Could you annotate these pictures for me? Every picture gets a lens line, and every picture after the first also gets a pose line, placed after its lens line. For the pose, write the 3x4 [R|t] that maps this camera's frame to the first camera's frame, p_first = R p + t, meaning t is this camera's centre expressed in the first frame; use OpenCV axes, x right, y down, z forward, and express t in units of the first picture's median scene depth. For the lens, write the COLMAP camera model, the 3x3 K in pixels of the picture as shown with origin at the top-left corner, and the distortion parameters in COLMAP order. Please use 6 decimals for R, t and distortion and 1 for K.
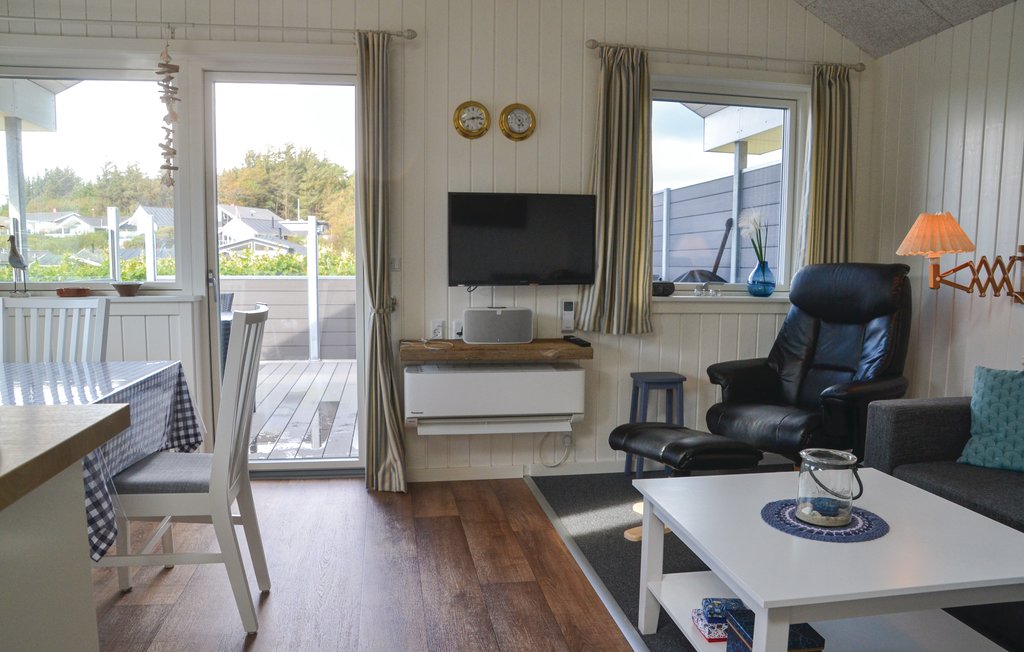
lens RADIAL K [[774.1, 0, 508.8], [0, 774.1, 327.2], [0, 0, 1]] dist [-0.050362, -0.004940]
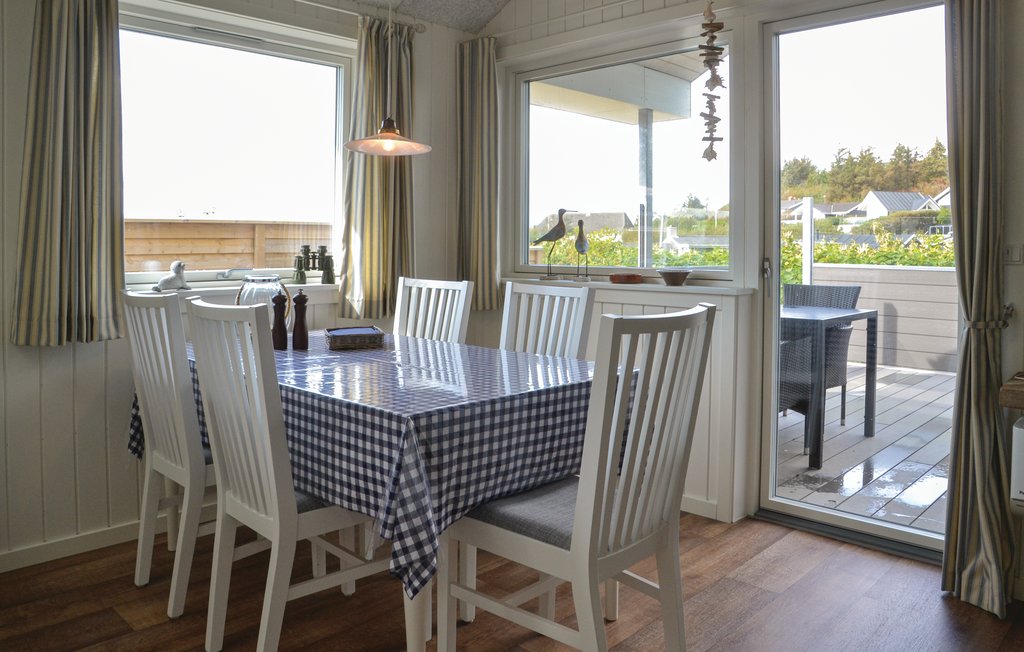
lens RADIAL K [[774.1, 0, 510.7], [0, 774.1, 236.0], [0, 0, 1]] dist [-0.050362, -0.004940]
pose [[0.601482, -0.005979, -0.798864, 0.109201], [-0.074638, 0.995178, -0.063645, -0.025187], [0.795392, 0.097907, 0.598135, 0.285682]]
